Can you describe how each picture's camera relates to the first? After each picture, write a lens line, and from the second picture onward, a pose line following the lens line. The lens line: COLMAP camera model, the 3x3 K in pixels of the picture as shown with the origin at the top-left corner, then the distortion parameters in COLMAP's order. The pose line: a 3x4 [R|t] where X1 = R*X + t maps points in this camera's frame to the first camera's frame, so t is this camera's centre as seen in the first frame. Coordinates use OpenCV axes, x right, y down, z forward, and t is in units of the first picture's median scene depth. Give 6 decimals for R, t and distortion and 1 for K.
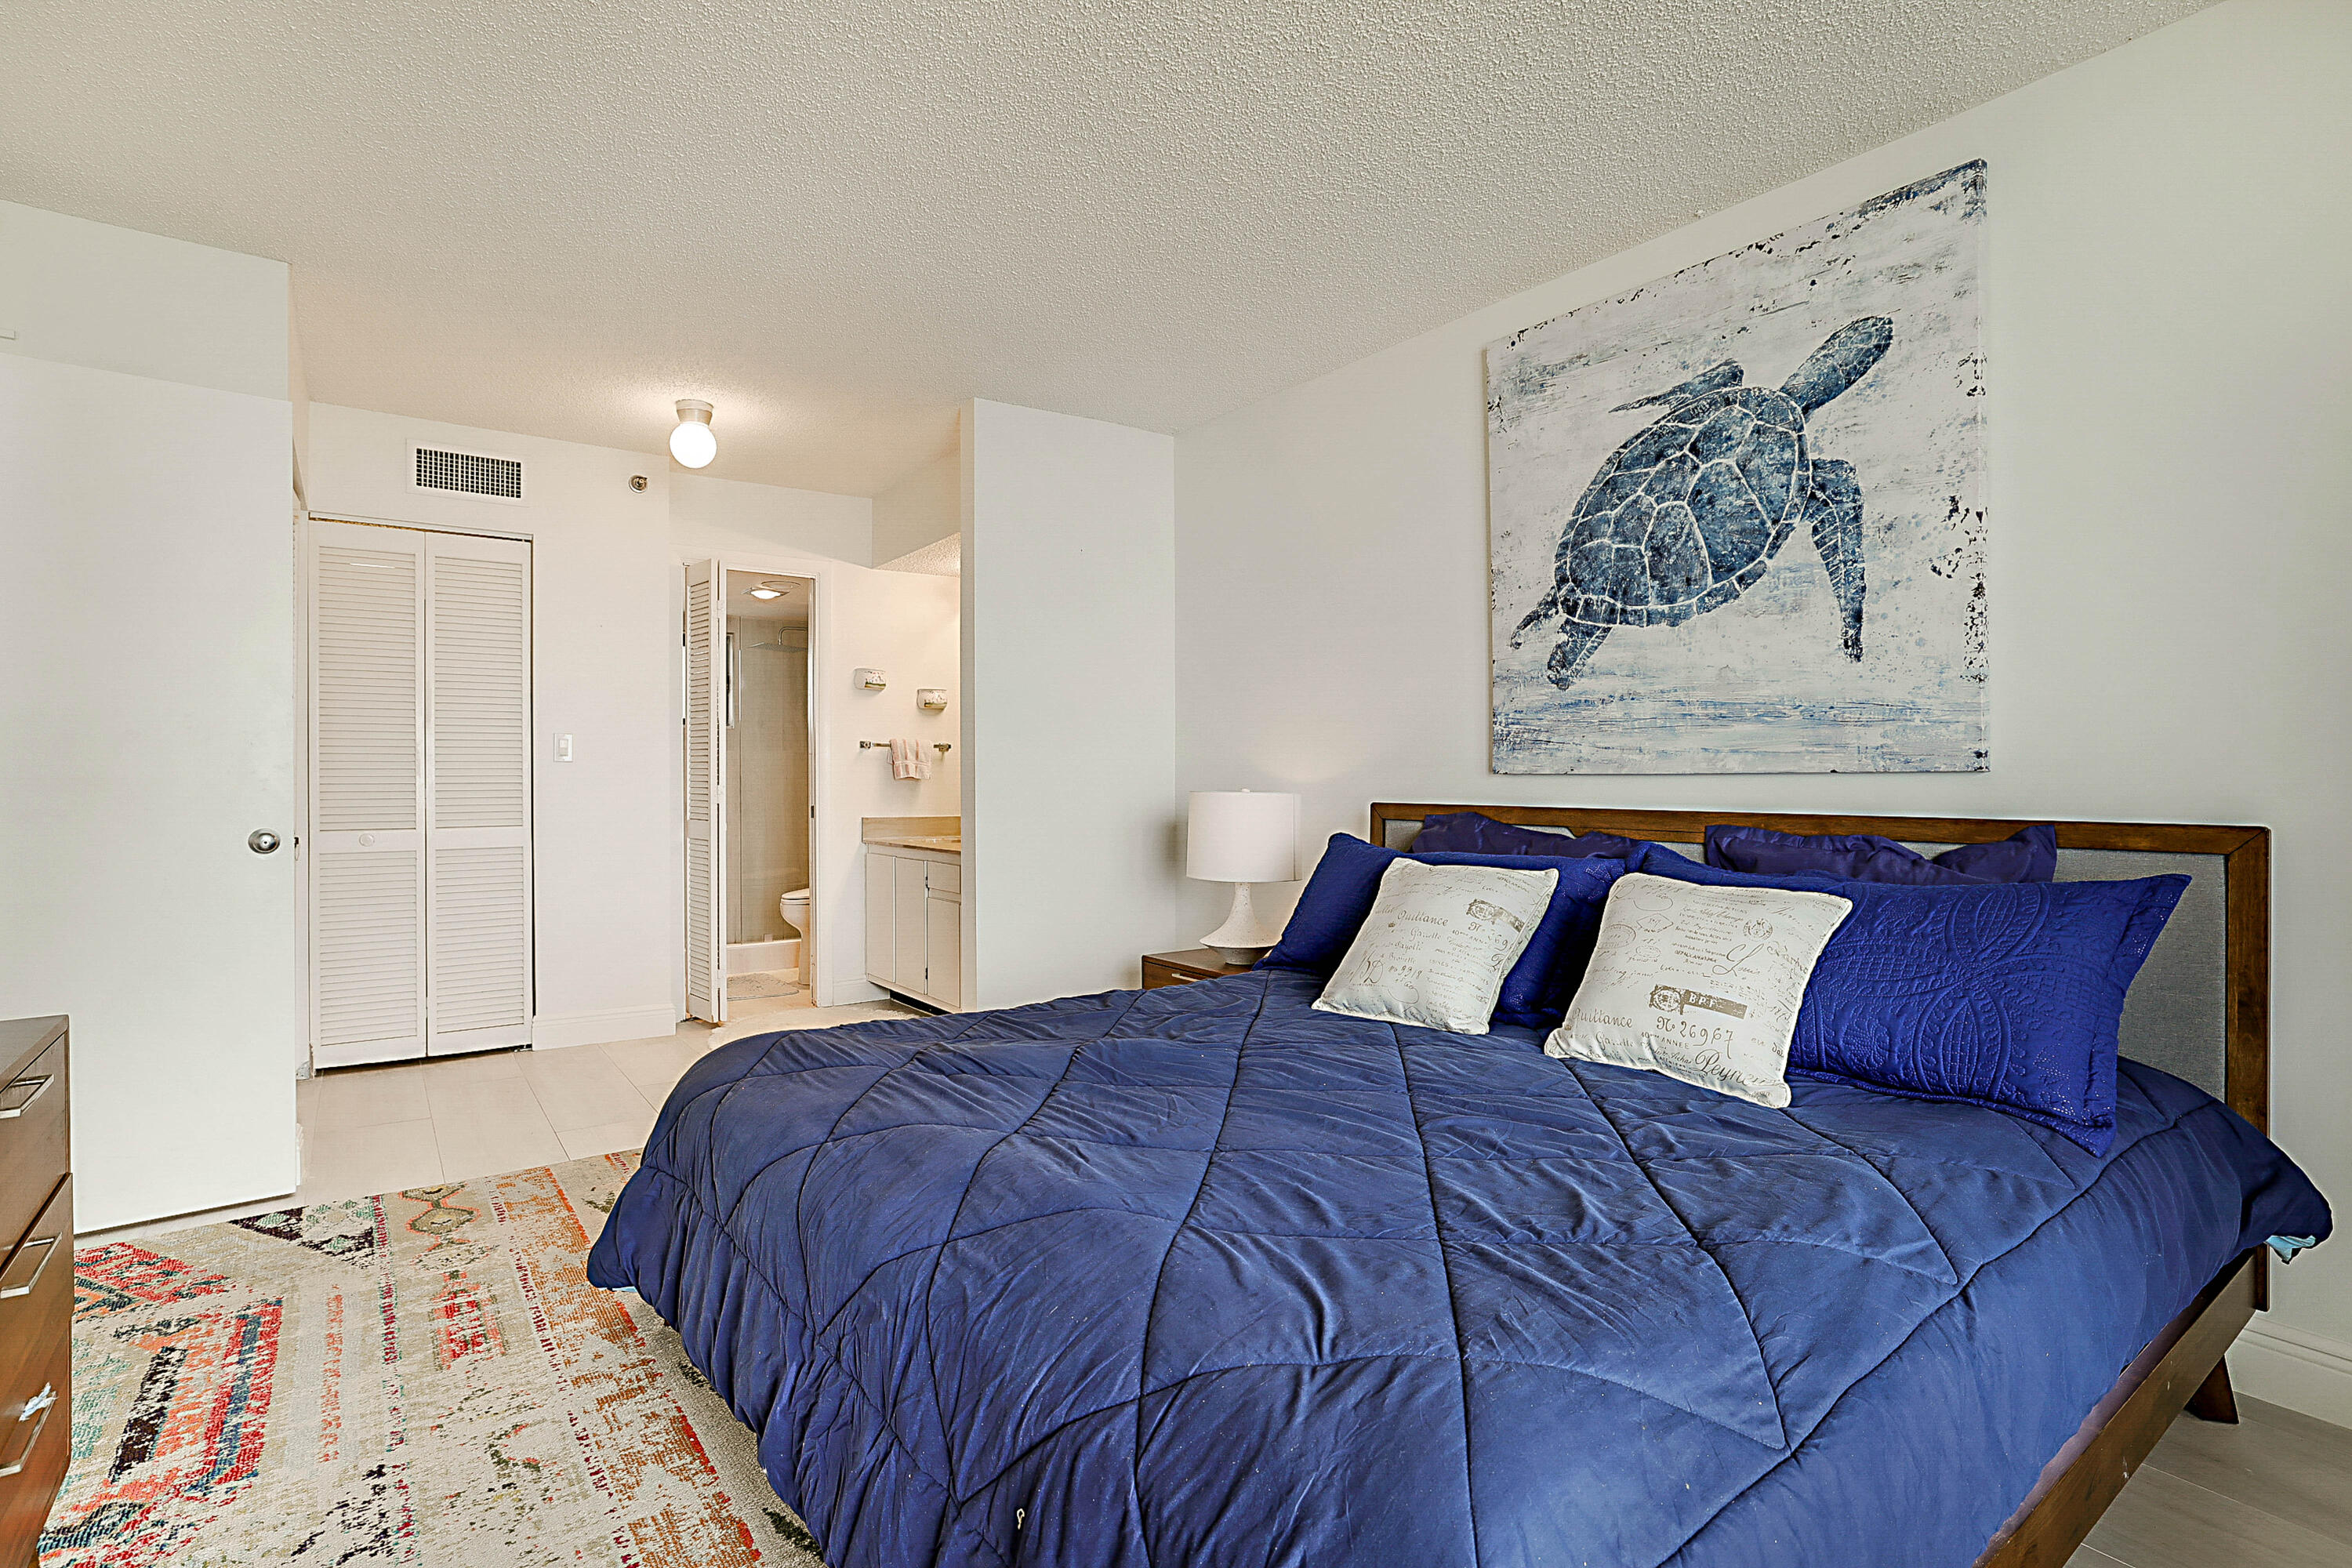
lens RADIAL K [[1162.3, 0, 1176.0], [0, 1162.3, 784.0], [0, 0, 1]] dist [-0.003626, 0.000064]
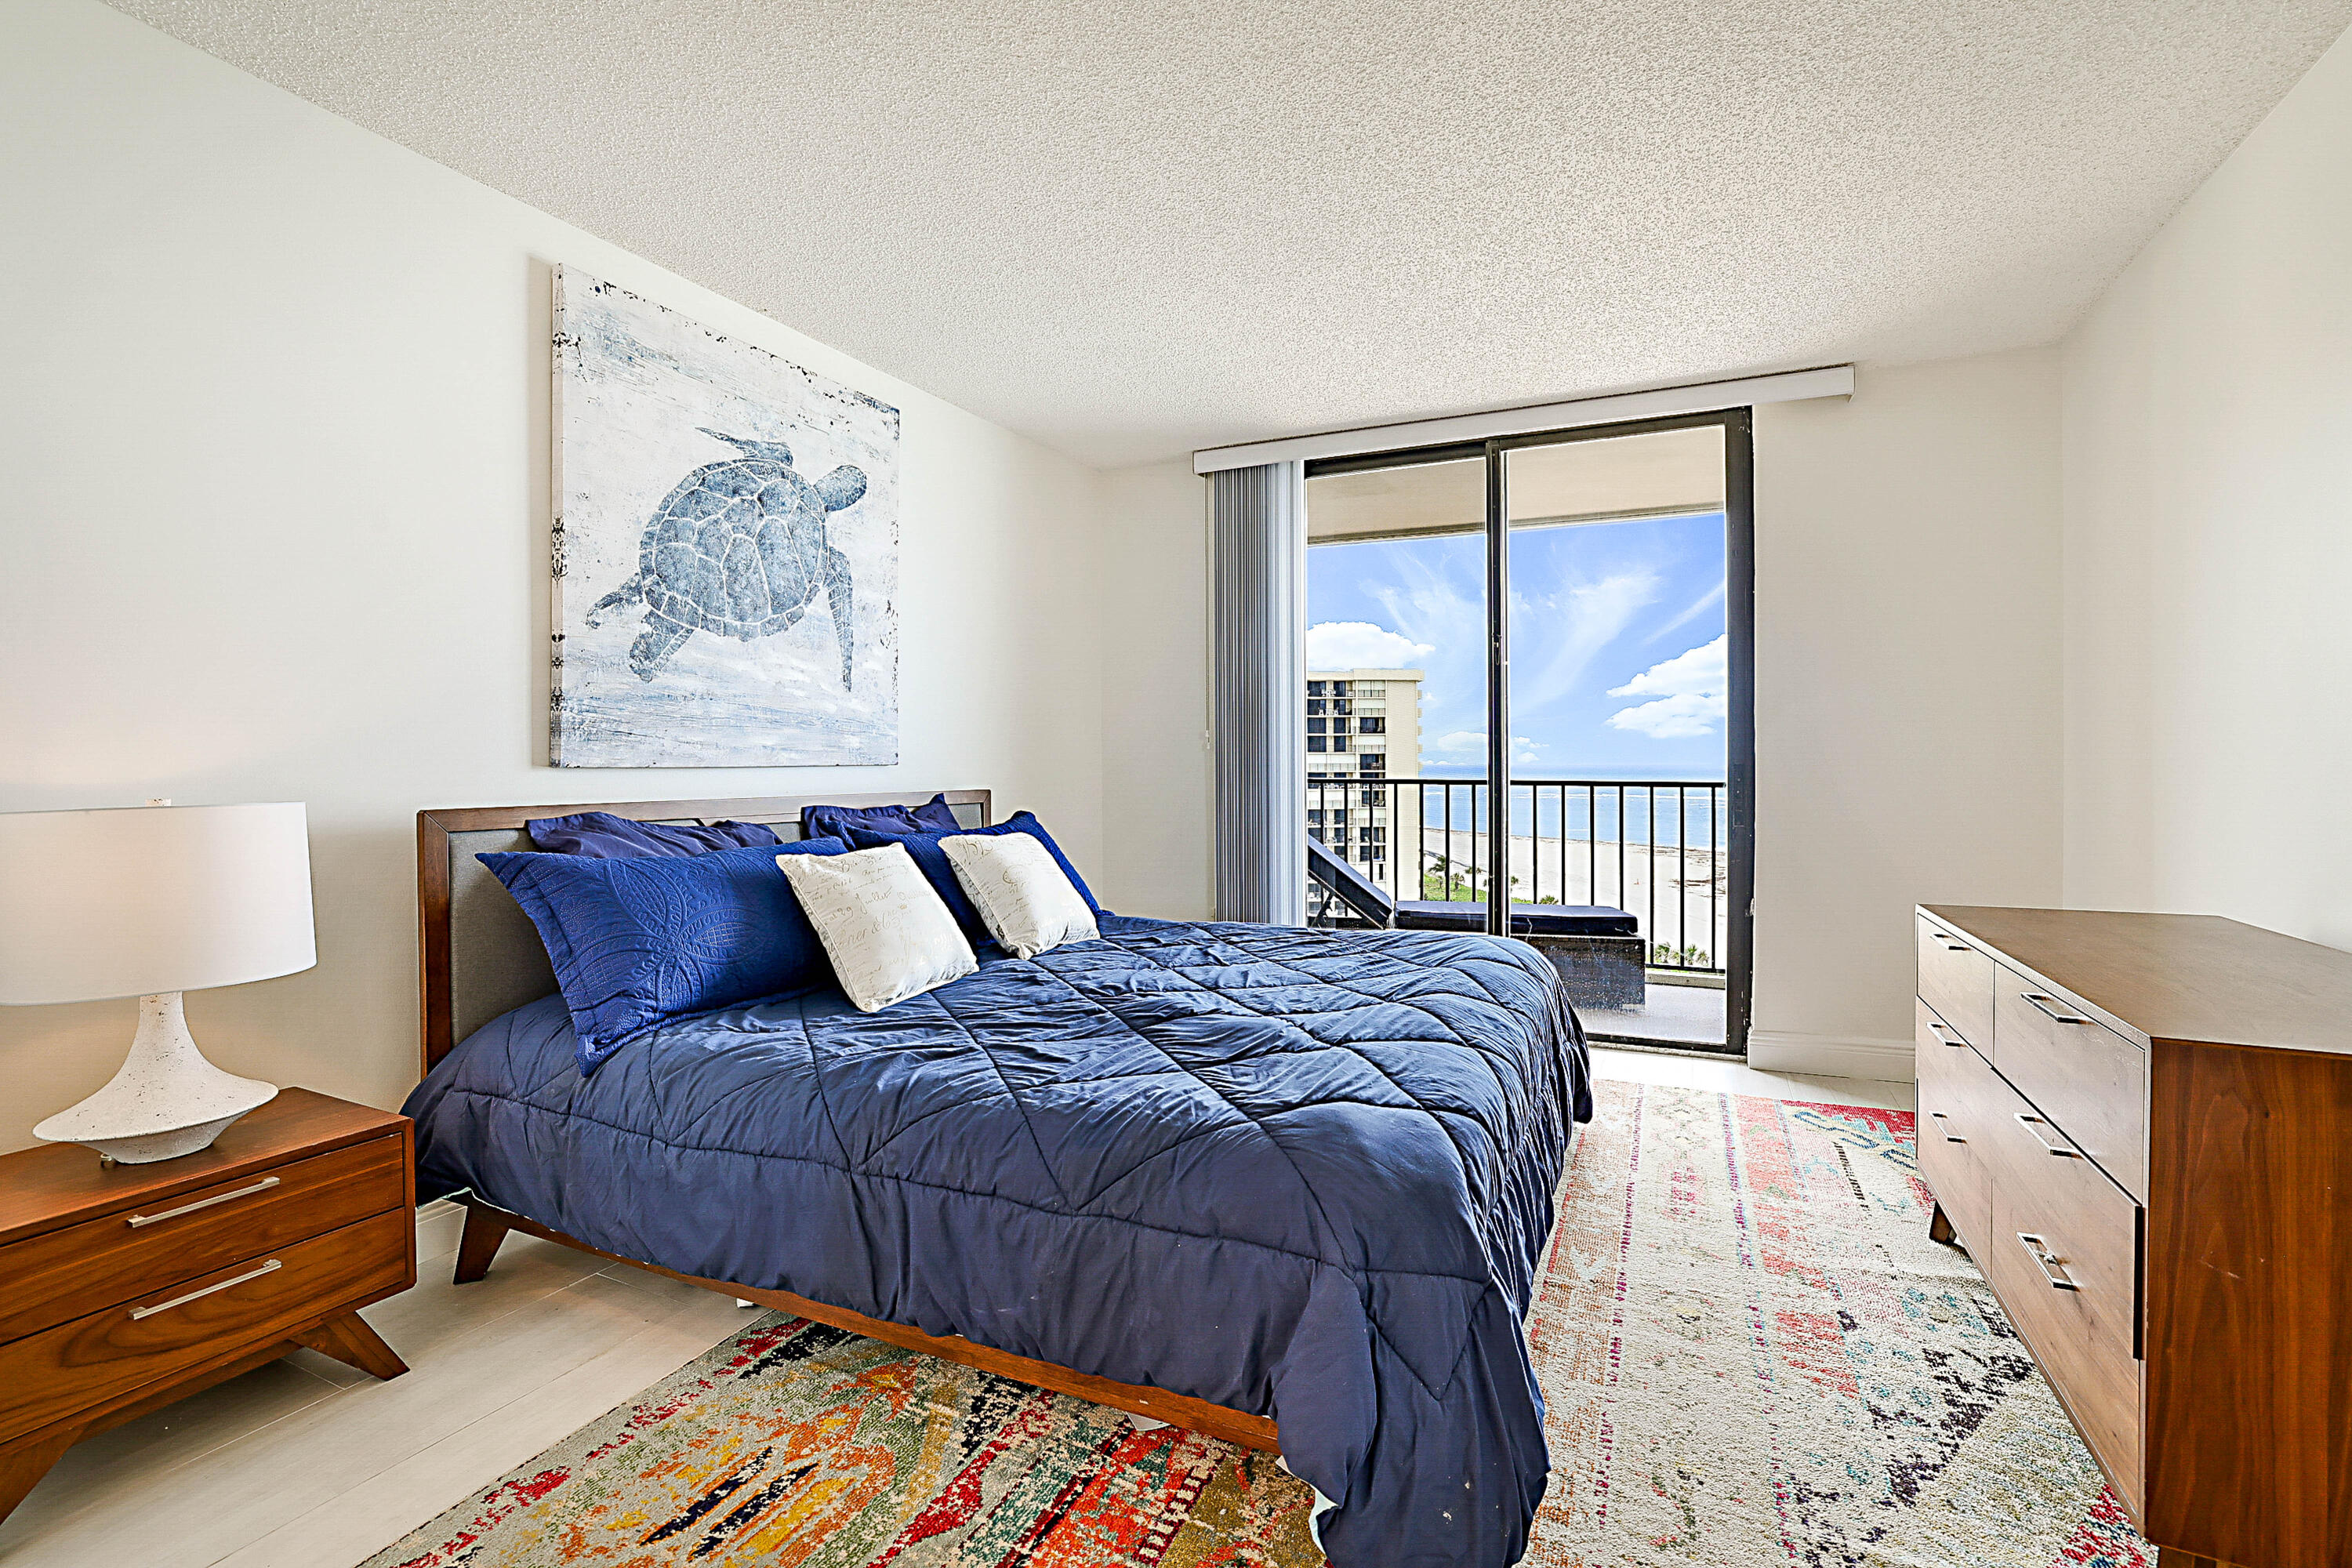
lens RADIAL K [[1056.6, 0, 1178.5], [0, 1056.6, 765.4], [0, 0, 1]] dist [-0.041158, 0.018953]
pose [[-0.468080, -0.004983, 0.883672, -0.704897], [0.004332, 0.999959, 0.007934, -0.016572], [-0.883676, 0.007542, -0.468039, 1.091220]]
